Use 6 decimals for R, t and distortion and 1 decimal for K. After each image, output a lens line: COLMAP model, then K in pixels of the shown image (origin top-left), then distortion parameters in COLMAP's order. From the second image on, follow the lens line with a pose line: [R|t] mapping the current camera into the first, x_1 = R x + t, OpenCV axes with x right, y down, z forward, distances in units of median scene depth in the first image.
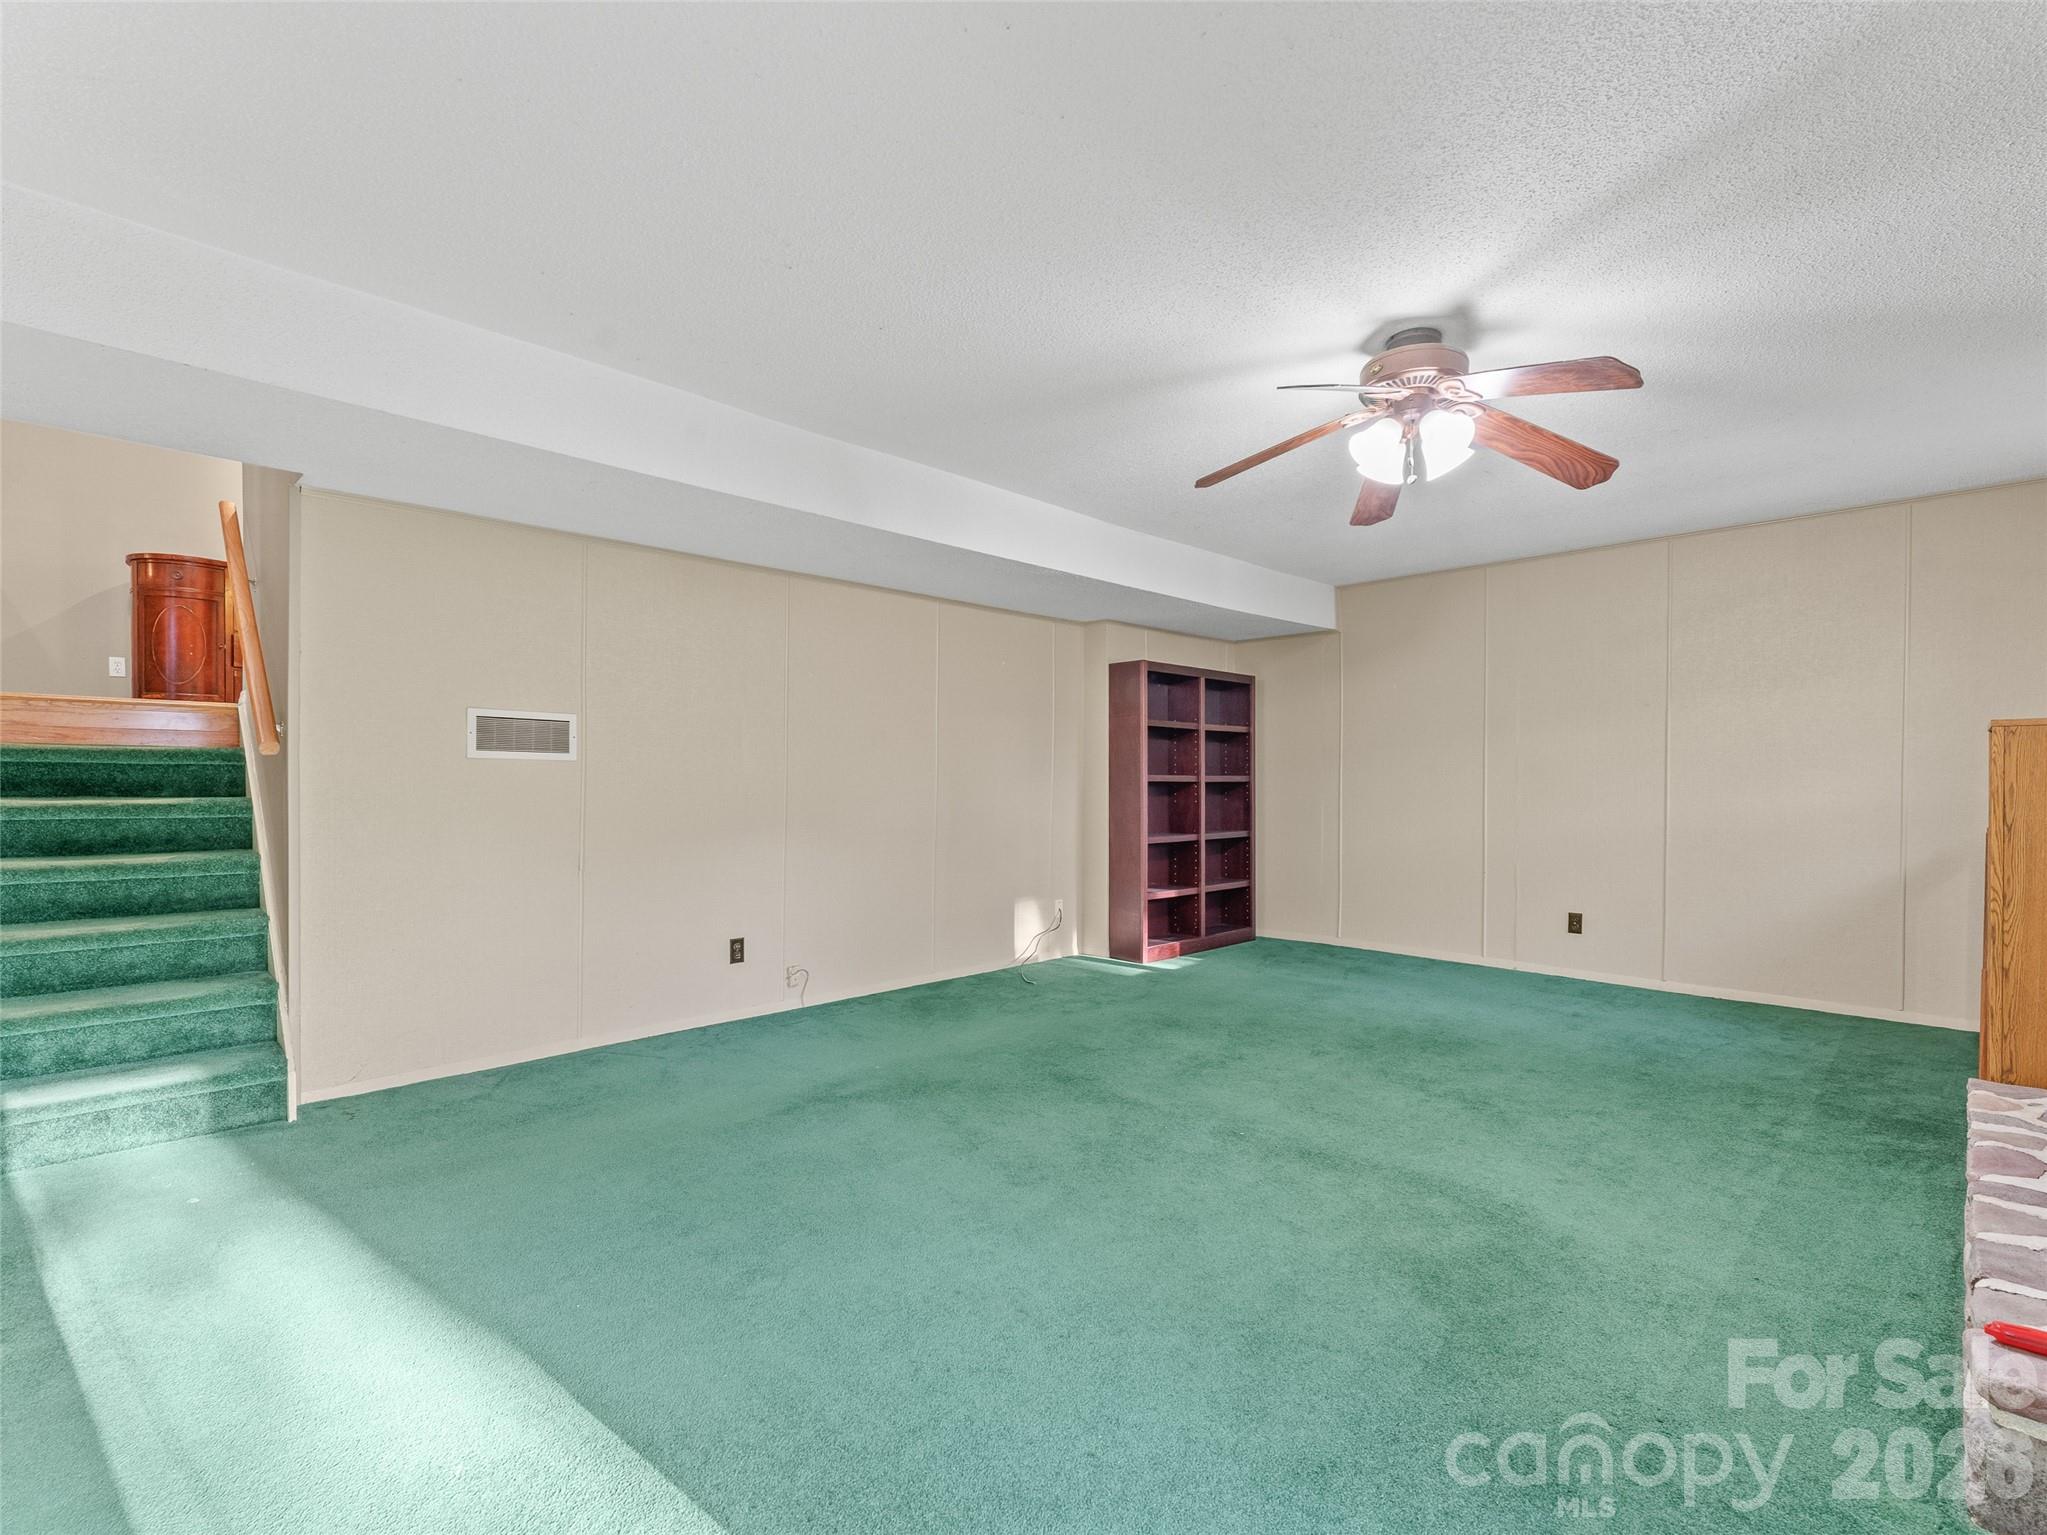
lens RADIAL K [[925.3, 0, 1026.7], [0, 925.3, 775.8], [0, 0, 1]] dist [-0.000653, -0.000348]
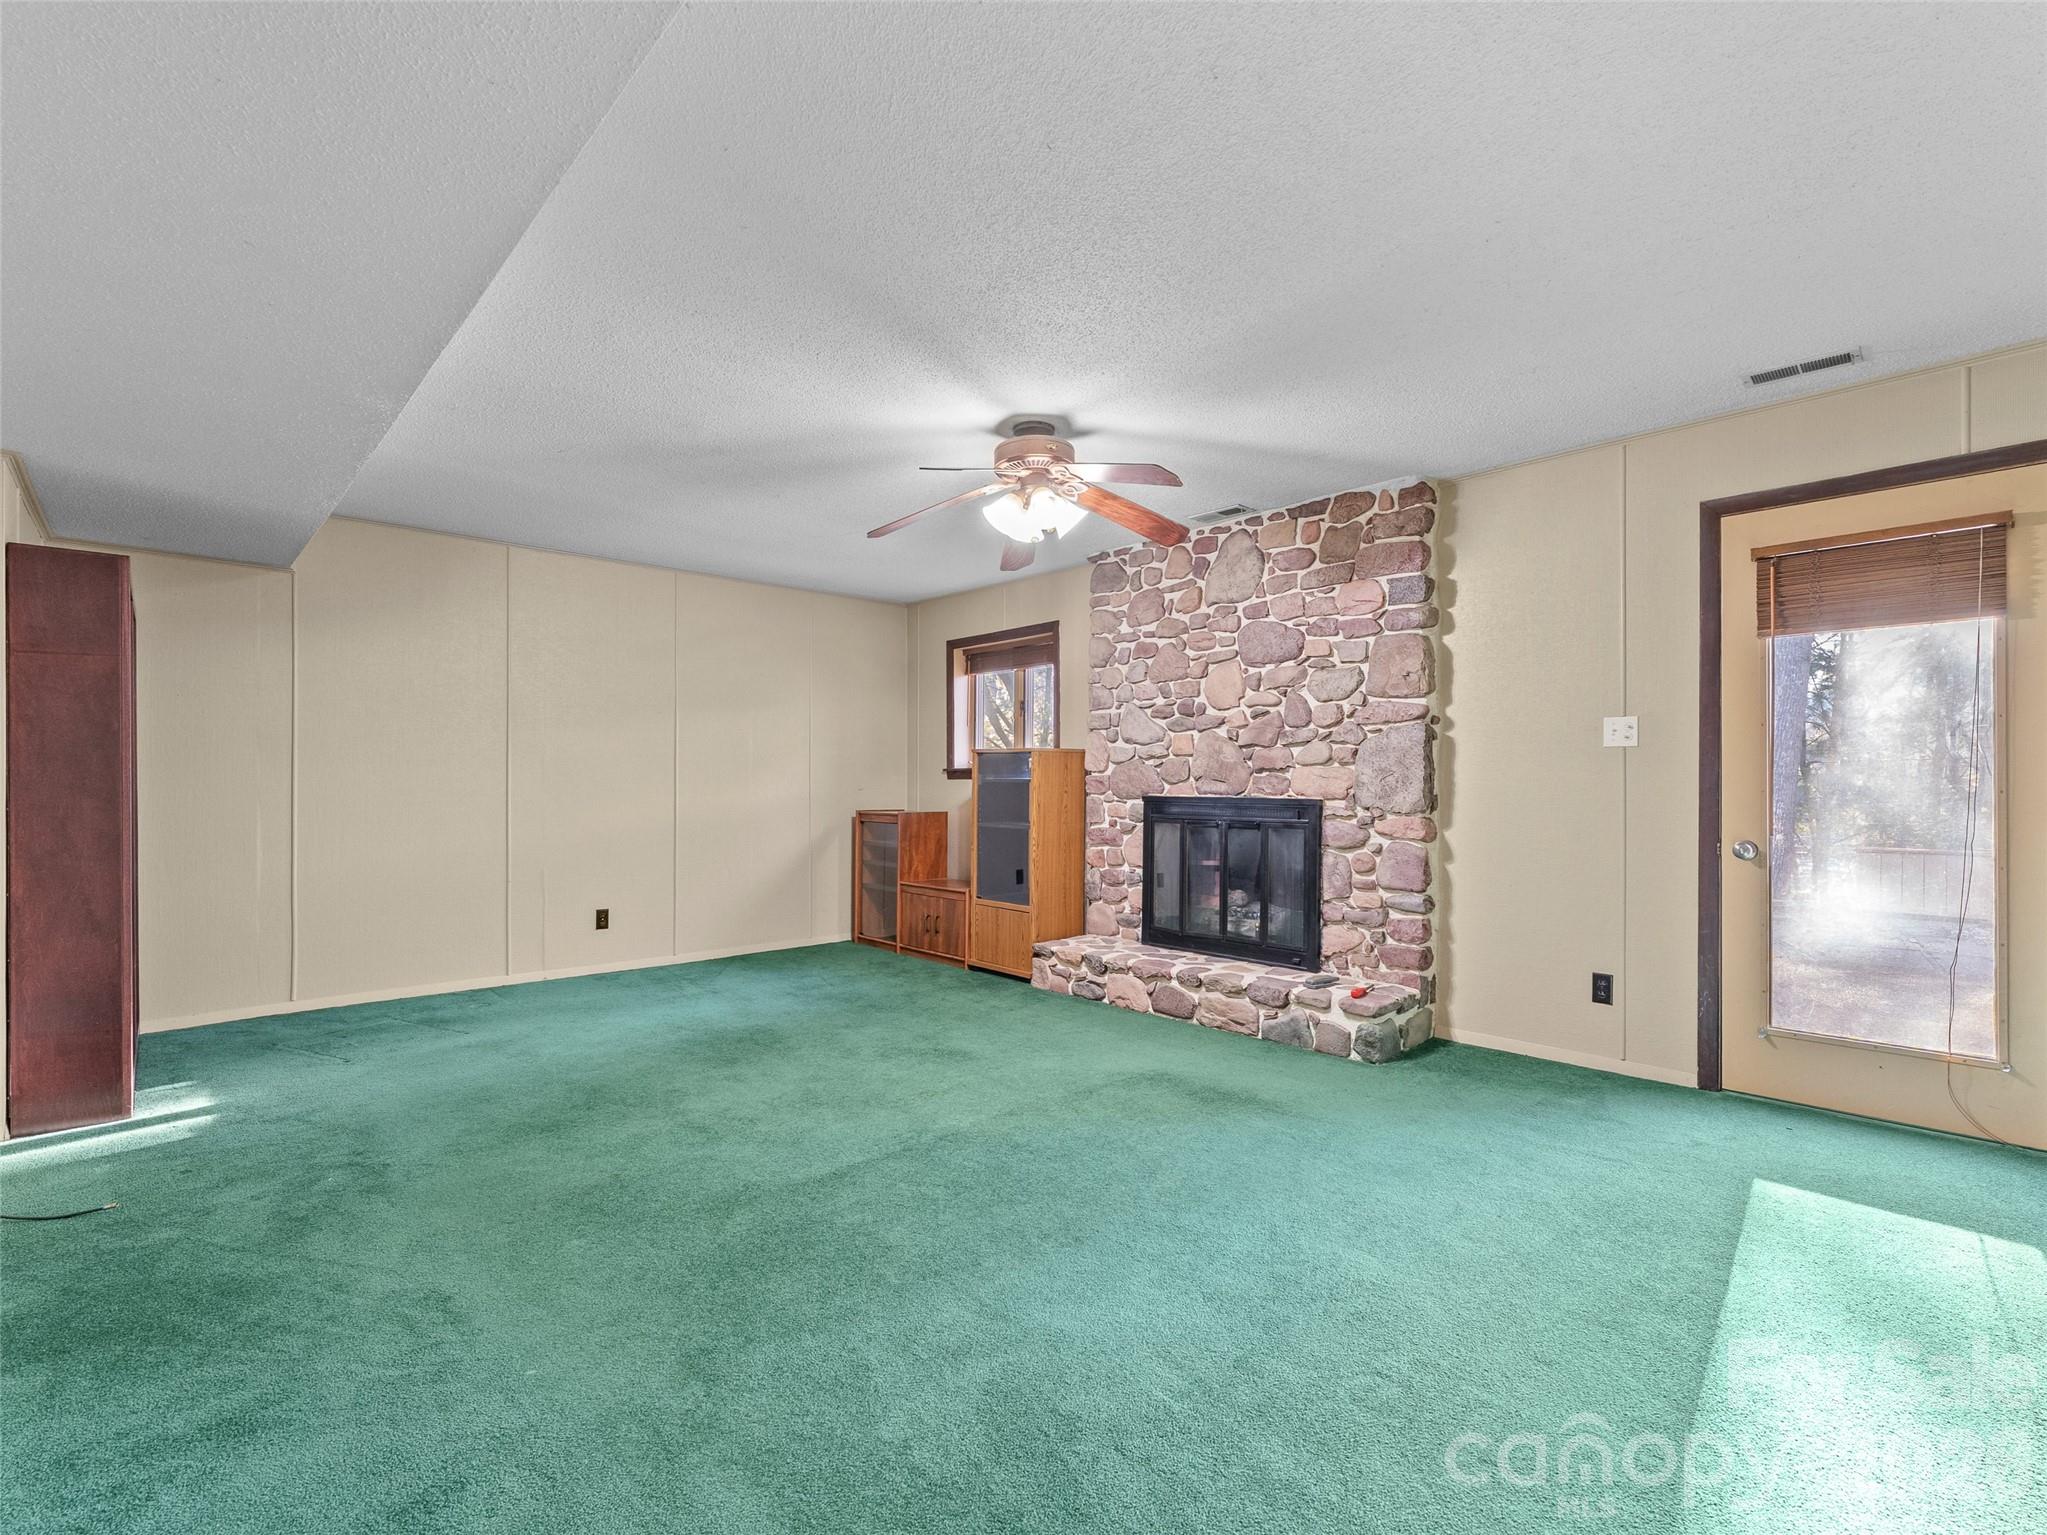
lens RADIAL K [[925.3, 0, 1026.7], [0, 925.3, 775.8], [0, 0, 1]] dist [-0.000653, -0.000348]
pose [[0.050626, 0.005905, 0.998700, -0.565094], [-0.003453, 0.999978, -0.005738, 0.005015], [-0.998712, -0.003158, 0.050645, 0.647618]]
